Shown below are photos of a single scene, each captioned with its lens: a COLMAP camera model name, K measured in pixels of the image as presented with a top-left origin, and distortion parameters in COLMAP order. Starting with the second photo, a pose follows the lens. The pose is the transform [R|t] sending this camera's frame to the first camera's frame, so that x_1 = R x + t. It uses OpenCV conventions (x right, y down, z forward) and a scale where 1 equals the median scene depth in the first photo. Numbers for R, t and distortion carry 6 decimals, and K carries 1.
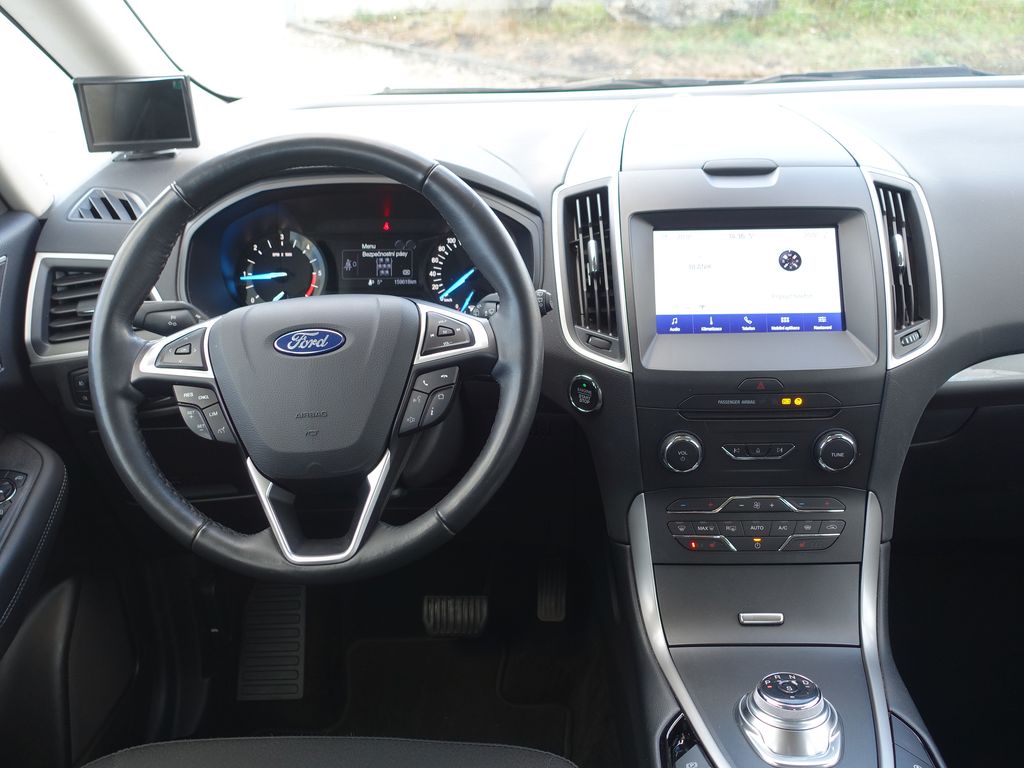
lens RADIAL K [[1033.8, 0, 509.0], [0, 1033.8, 388.0], [0, 0, 1]] dist [-0.010574, 0.000000]
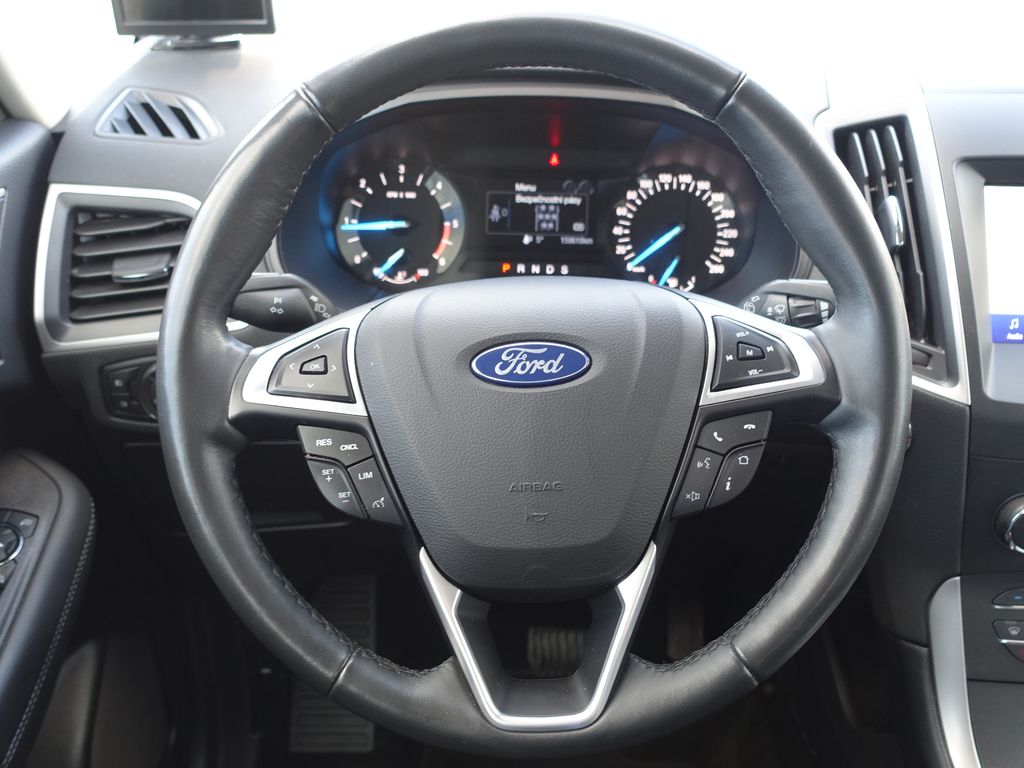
lens RADIAL K [[1033.8, 0, 508.1], [0, 1033.8, 383.8], [0, 0, 1]] dist [-0.010574, 0.000000]
pose [[0.999051, 0.029996, 0.031576, -0.190886], [-0.032340, 0.996541, 0.076547, -0.066764], [-0.029171, -0.077495, 0.996566, 0.337445]]
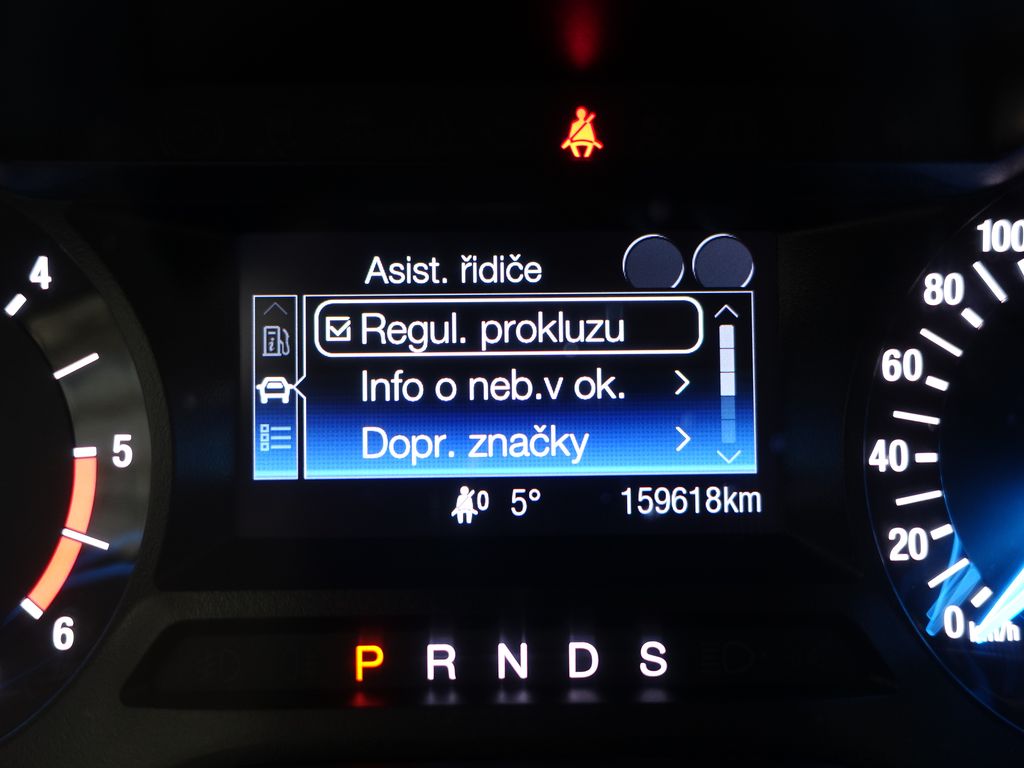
lens RADIAL K [[760.1, 0, 514.2], [0, 760.1, 386.4], [0, 0, 1]] dist [-0.026732, 0.023171]
pose [[0.997491, -0.004974, 0.070612, -0.155224], [0.004031, 0.999901, 0.013487, -0.139790], [-0.070672, -0.013169, 0.997413, 1.021179]]
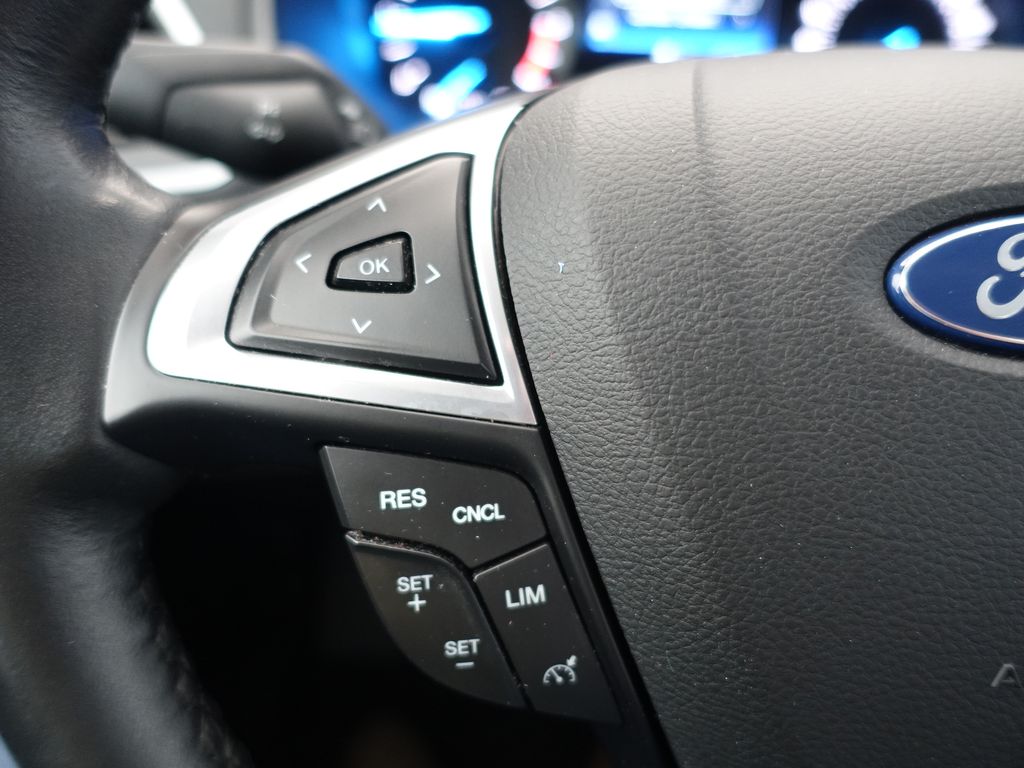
lens RADIAL K [[760.1, 0, 506.8], [0, 760.1, 393.6], [0, 0, 1]] dist [-0.026732, 0.023171]
pose [[0.994141, 0.047362, 0.097164, -0.262413], [-0.068389, 0.971706, 0.226076, -0.041537], [-0.083707, -0.231396, 0.969252, 0.737062]]
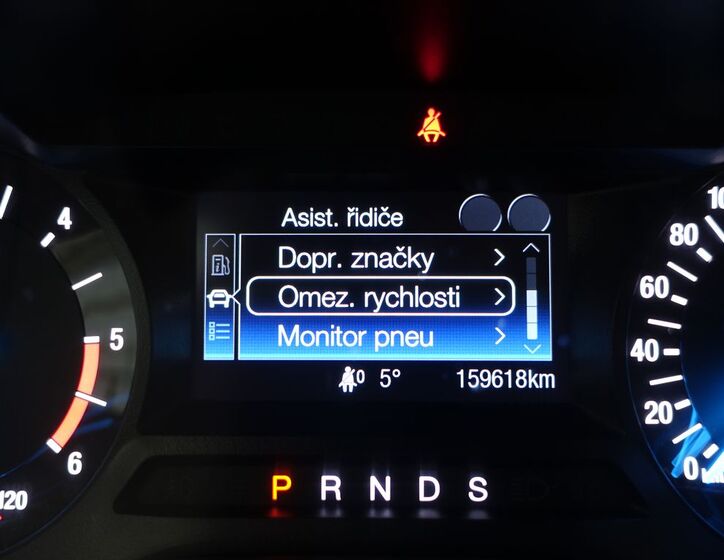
lens RADIAL K [[562.5, 0, 362.4], [0, 562.5, 277.5], [0, 0, 1]] dist [-0.019129, 0.014287]
pose [[0.999184, 0.007769, 0.039631, -0.156785], [-0.007499, 0.999948, -0.006936, -0.142168], [-0.039682, 0.006633, 0.999190, 1.011450]]
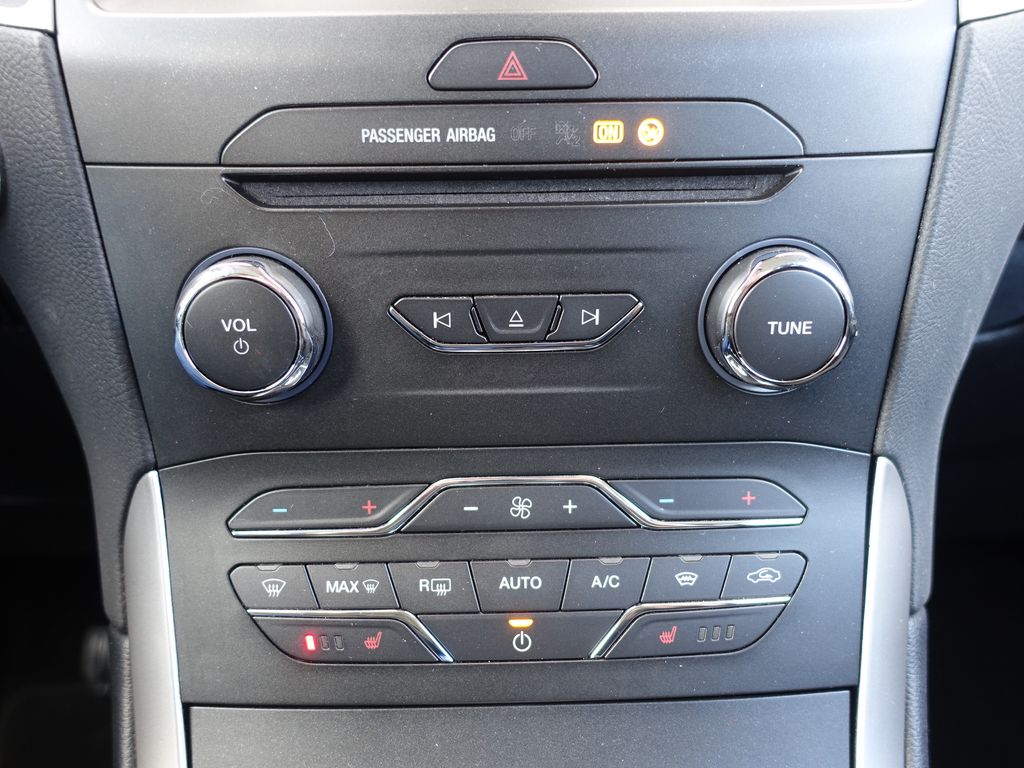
lens RADIAL K [[760.1, 0, 521.3], [0, 760.1, 394.6], [0, 0, 1]] dist [-0.026732, 0.023171]
pose [[0.997298, -0.005803, 0.073227, 0.219518], [0.005212, 0.999952, 0.008266, 0.077092], [-0.073271, -0.007862, 0.997281, 0.762921]]
